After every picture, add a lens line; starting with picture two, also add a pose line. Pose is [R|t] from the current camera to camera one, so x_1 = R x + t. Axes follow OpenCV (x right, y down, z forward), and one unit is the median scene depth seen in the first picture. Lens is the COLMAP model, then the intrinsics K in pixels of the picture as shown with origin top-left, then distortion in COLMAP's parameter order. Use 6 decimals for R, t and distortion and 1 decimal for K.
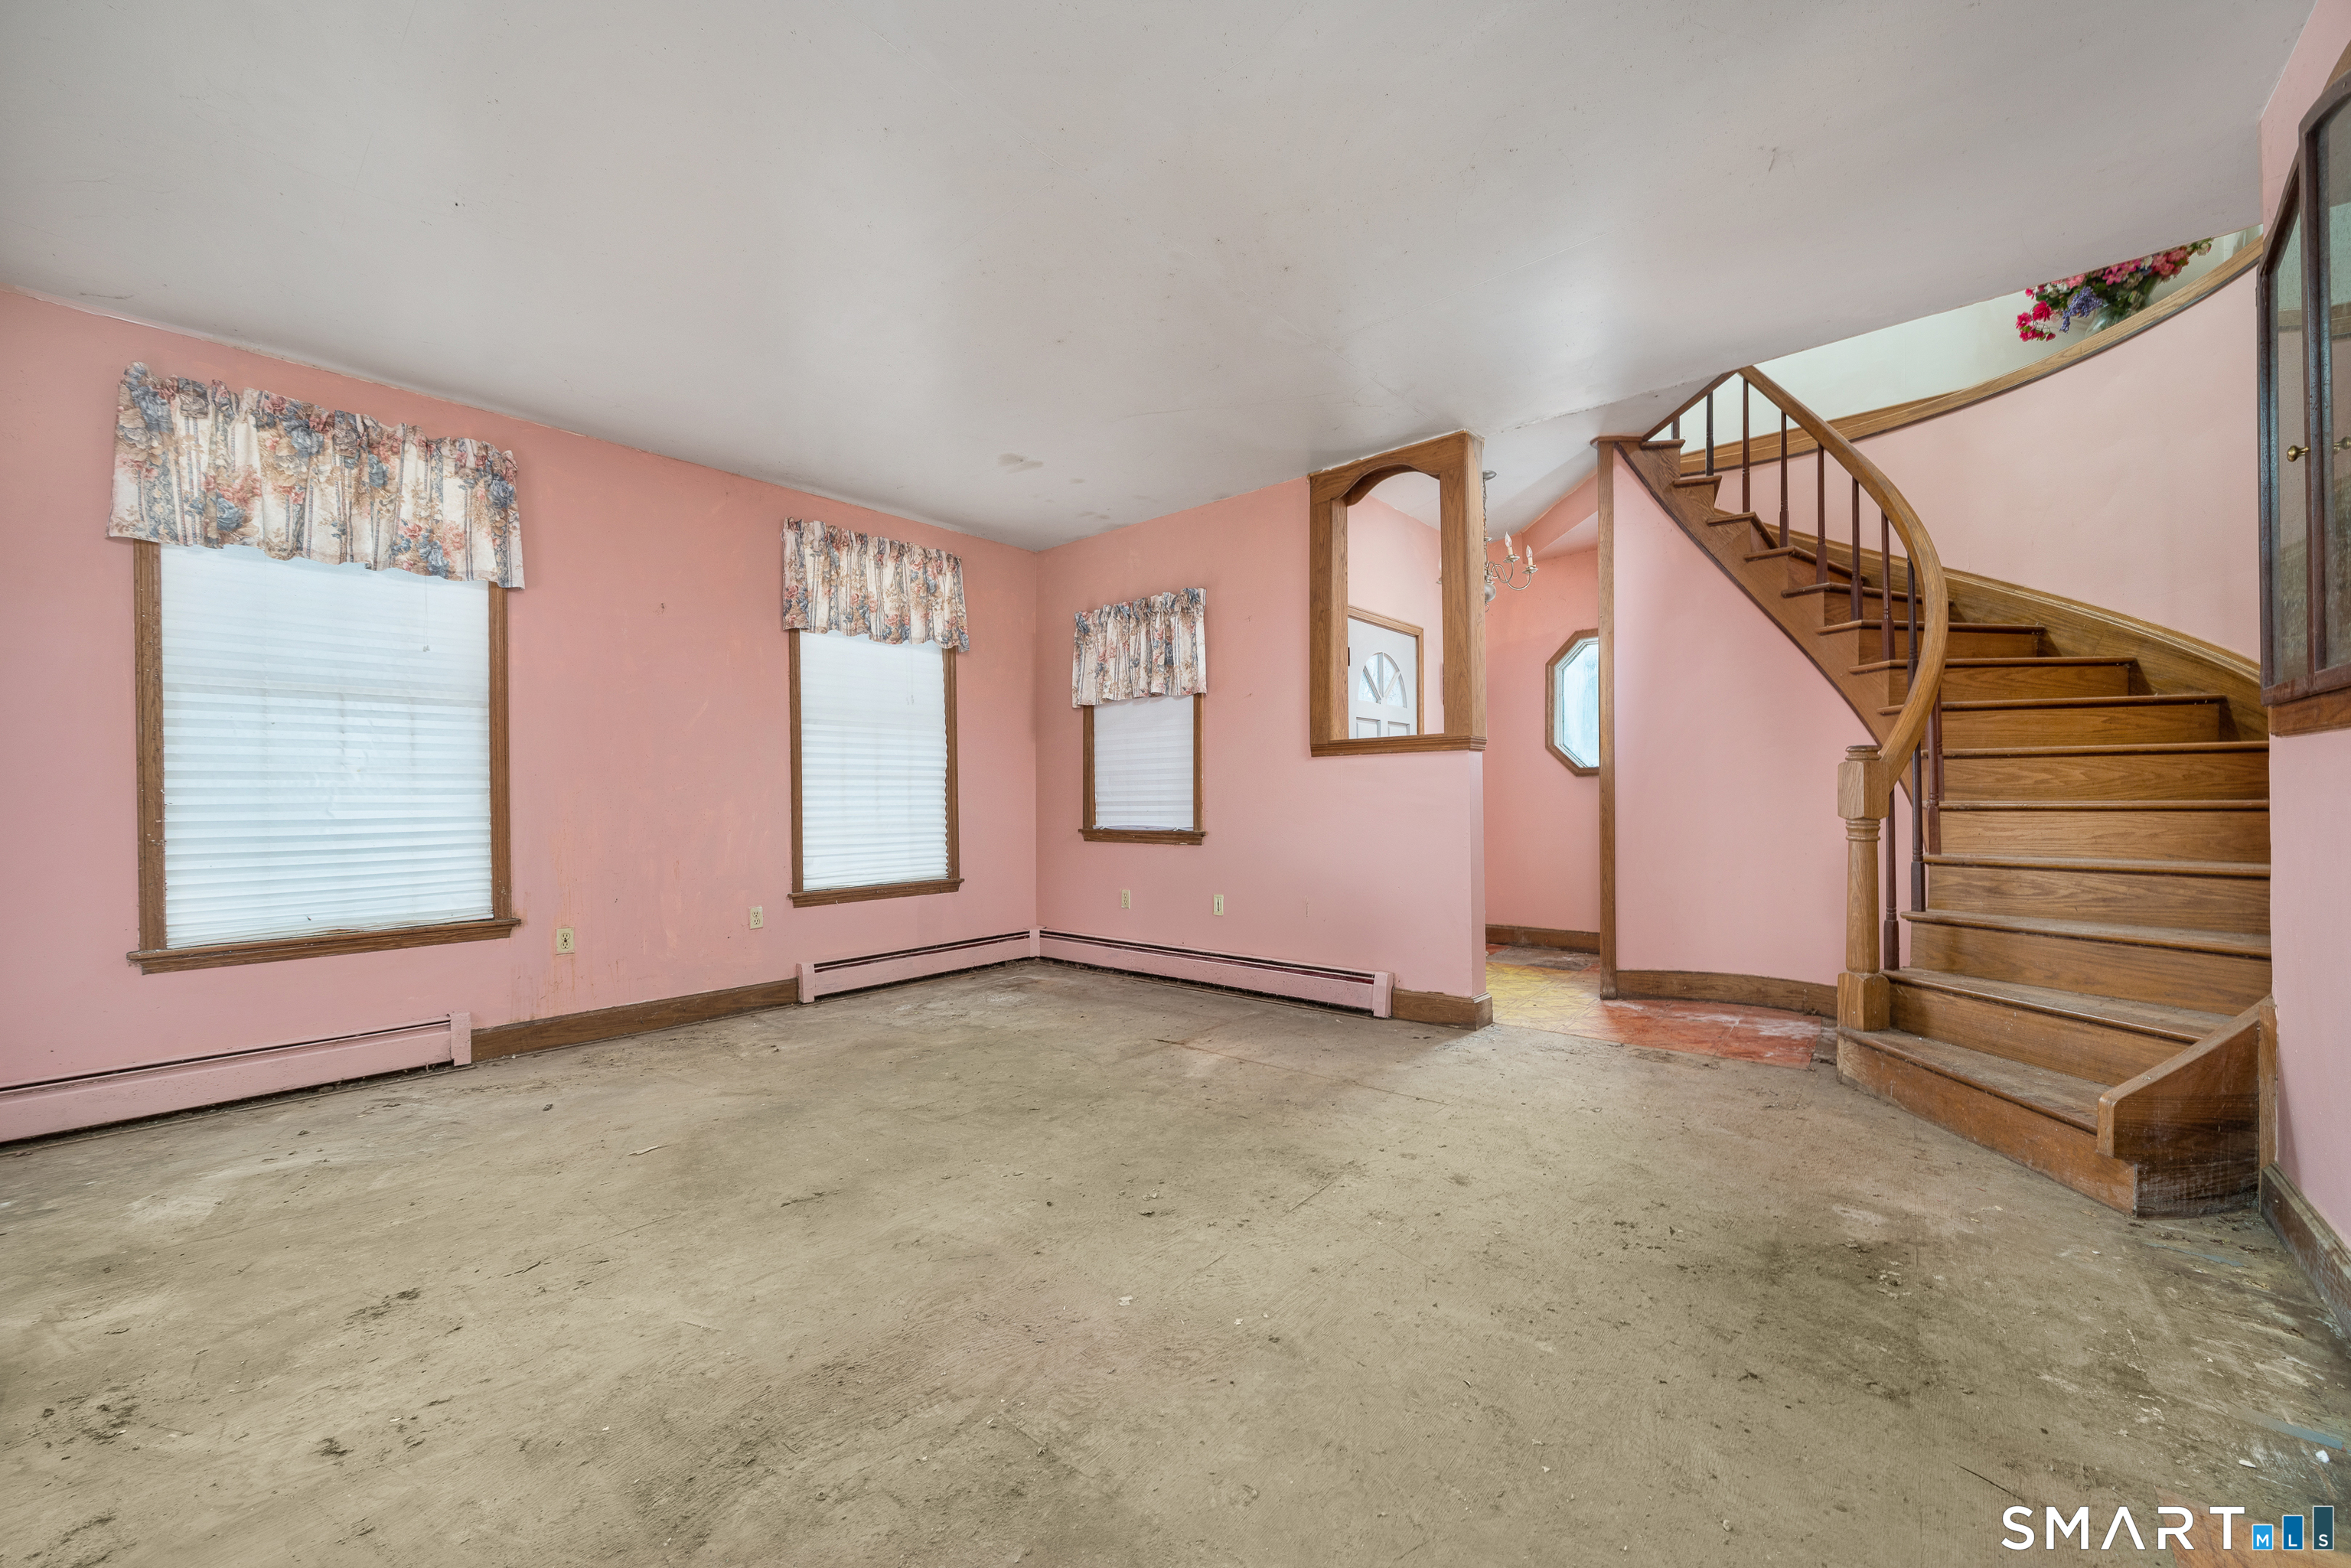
lens RADIAL K [[906.8, 0, 1180.7], [0, 906.8, 804.0], [0, 0, 1]] dist [-0.000531, -0.000006]
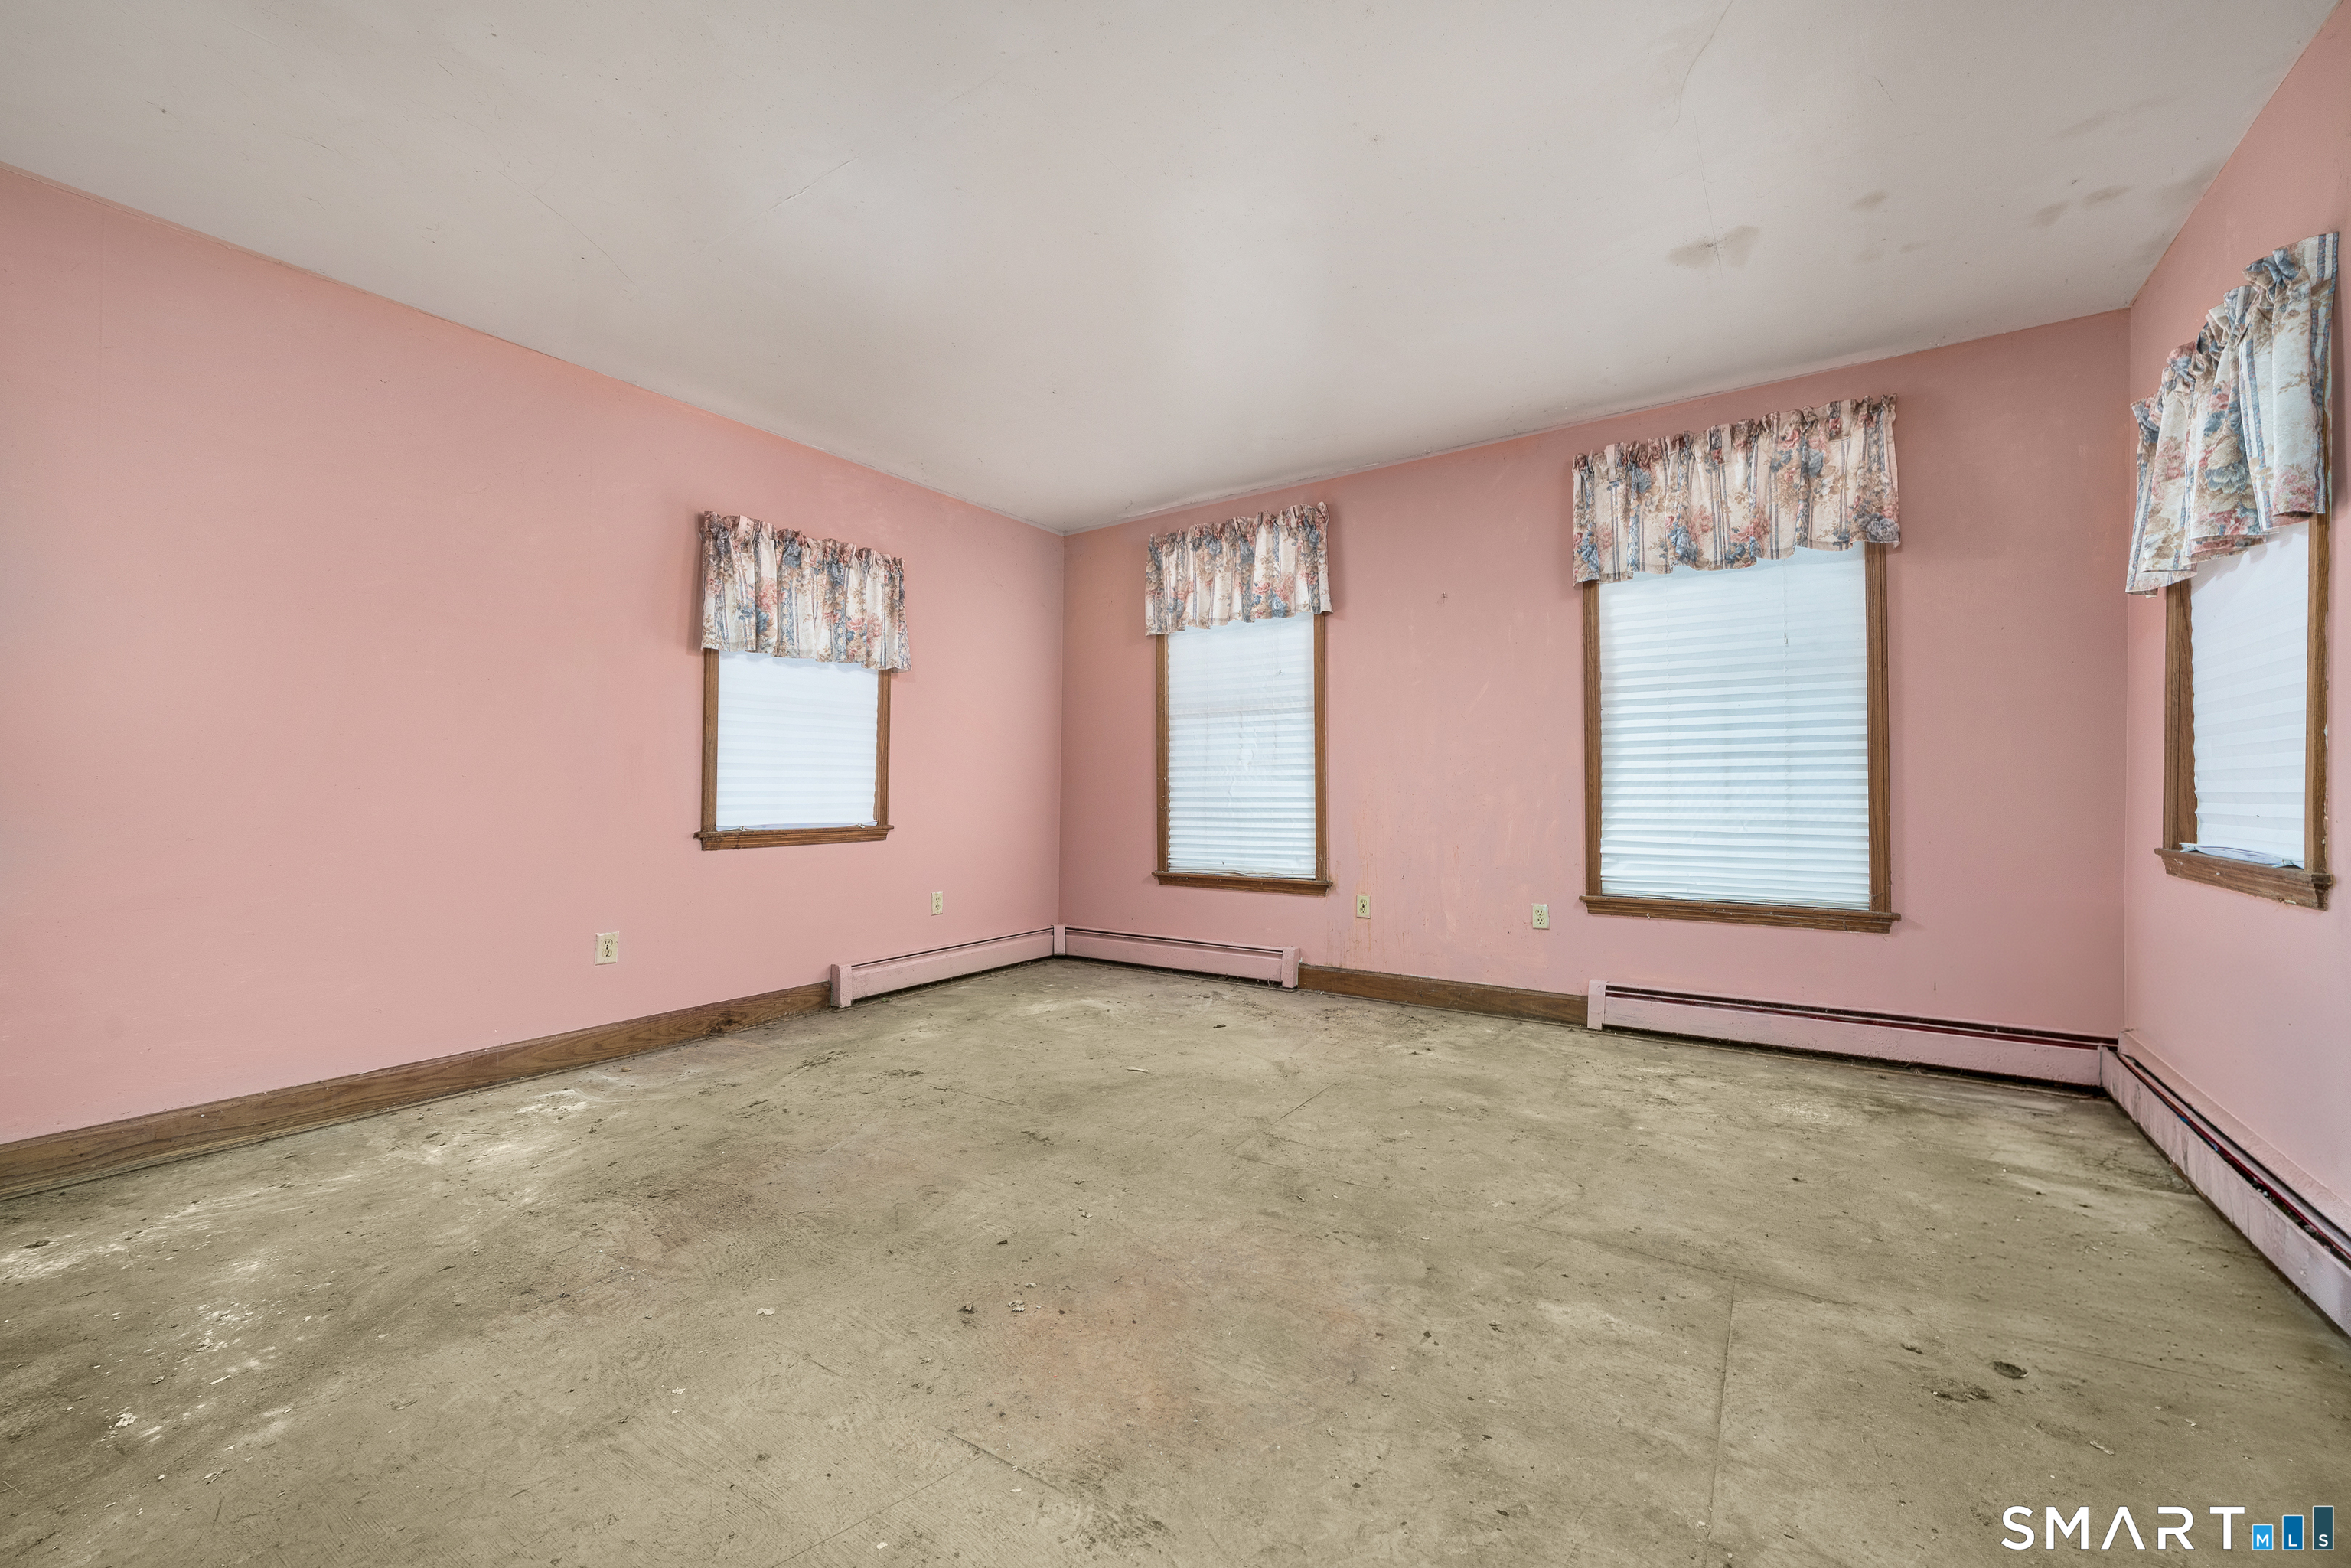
lens RADIAL K [[913.7, 0, 1175.5], [0, 913.7, 784.0], [0, 0, 1]] dist [-0.002115, -0.000132]
pose [[0.117916, 0.005197, -0.993010, 0.516764], [-0.005182, 0.999976, 0.004618, -0.010949], [0.993010, 0.004601, 0.117940, 0.714112]]
